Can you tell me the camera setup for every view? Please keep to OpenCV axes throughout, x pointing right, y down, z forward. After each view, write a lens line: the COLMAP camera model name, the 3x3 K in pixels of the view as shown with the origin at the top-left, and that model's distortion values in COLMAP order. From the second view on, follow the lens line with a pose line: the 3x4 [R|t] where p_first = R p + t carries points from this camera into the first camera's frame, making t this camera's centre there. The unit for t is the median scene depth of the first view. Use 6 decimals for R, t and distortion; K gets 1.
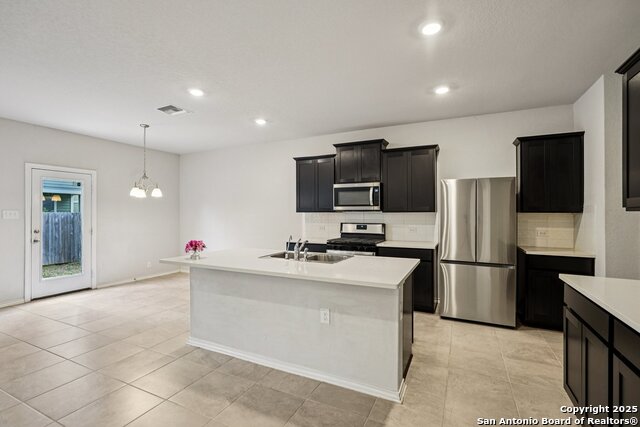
lens RADIAL K [[292.2, 0, 321.9], [0, 292.2, 212.4], [0, 0, 1]] dist [-0.003335, 0.000481]
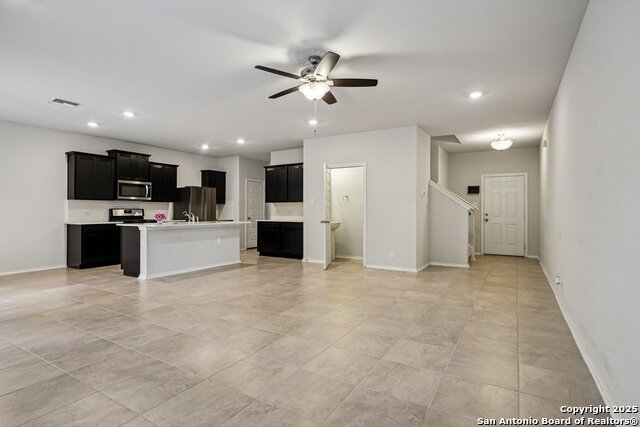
lens RADIAL K [[328.7, 0, 316.7], [0, 328.7, 209.7], [0, 0, 1]] dist [0.000159, 0.000487]
pose [[0.098663, 0.008275, 0.995086, -1.456393], [-0.001902, 0.999965, -0.008127, 0.056207], [-0.995119, -0.001091, 0.098676, -0.064382]]
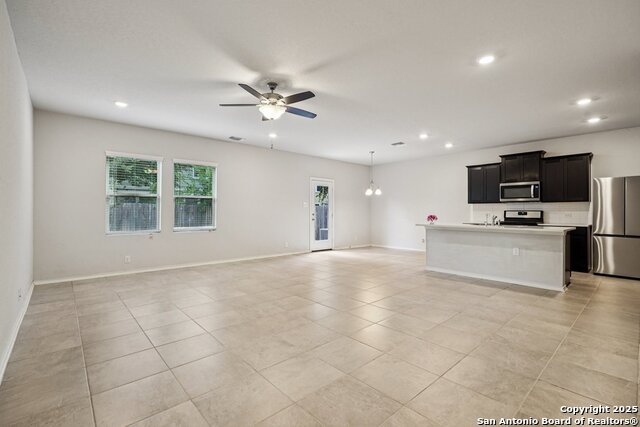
lens RADIAL K [[290.2, 0, 324.2], [0, 290.2, 210.1], [0, 0, 1]] dist [-0.002511, 0.000161]
pose [[0.928413, 0.002849, -0.371538, -0.246911], [-0.005136, 0.999973, -0.005167, 0.049791], [0.371514, 0.006705, 0.928403, -0.686534]]
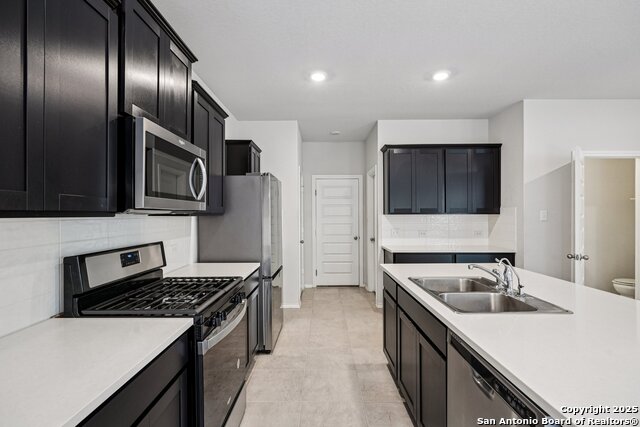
lens RADIAL K [[308.7, 0, 321.7], [0, 308.7, 213.1], [0, 0, 1]] dist [-0.003814, -0.000250]
pose [[-0.438069, 0.003933, 0.898933, -0.317122], [0.001192, 0.999992, -0.003794, -0.002038], [-0.898941, -0.000590, -0.438070, 1.031689]]
